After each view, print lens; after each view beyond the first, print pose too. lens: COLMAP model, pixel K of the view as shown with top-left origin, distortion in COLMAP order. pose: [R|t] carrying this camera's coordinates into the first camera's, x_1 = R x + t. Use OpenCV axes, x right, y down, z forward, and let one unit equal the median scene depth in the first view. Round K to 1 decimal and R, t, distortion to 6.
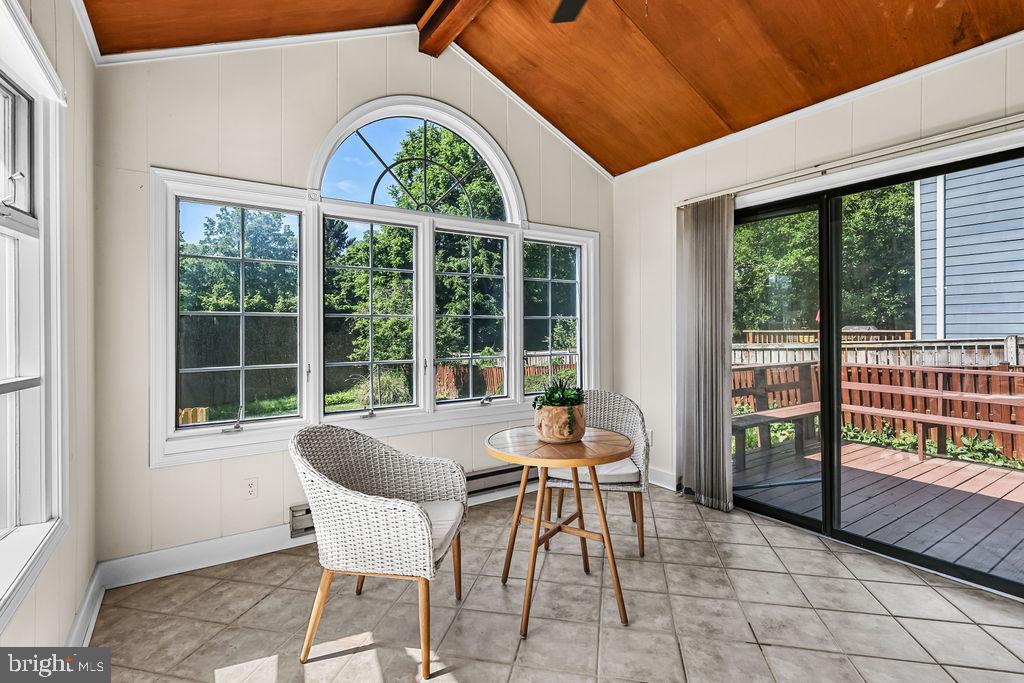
lens RADIAL K [[489.7, 0, 513.1], [0, 489.7, 324.7], [0, 0, 1]] dist [0.001239, 0.000508]
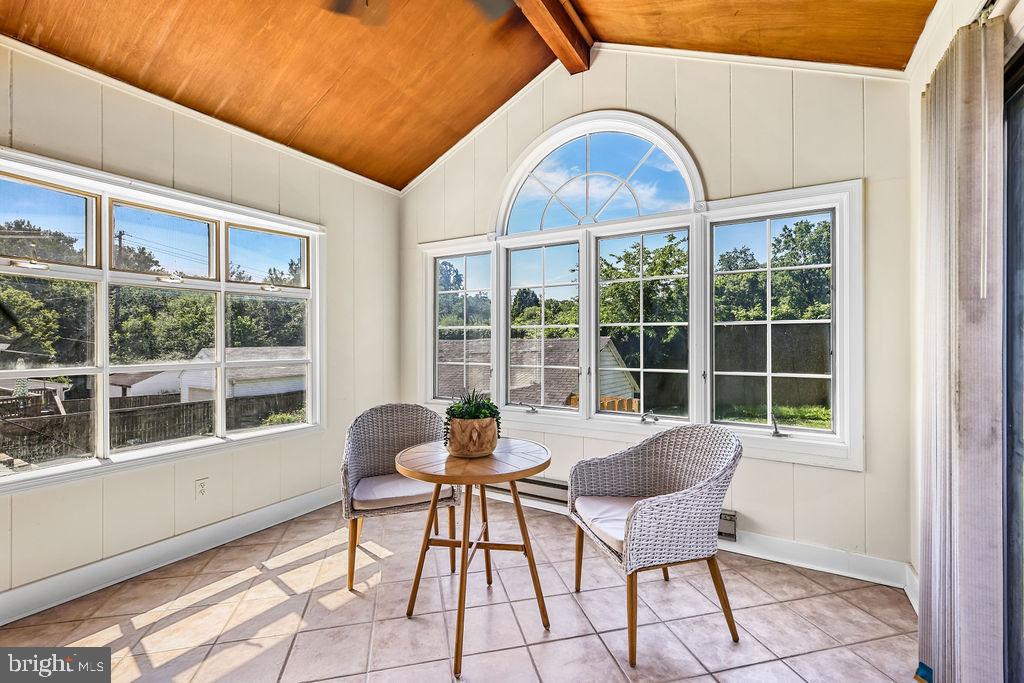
lens RADIAL K [[444.8, 0, 510.7], [0, 444.8, 333.8], [0, 0, 1]] dist [0.001286, 0.000114]
pose [[0.421036, -0.007756, -0.907011, 0.613004], [0.008191, 0.999955, -0.004749, 0.003670], [0.907007, -0.005430, 0.421081, 0.466814]]
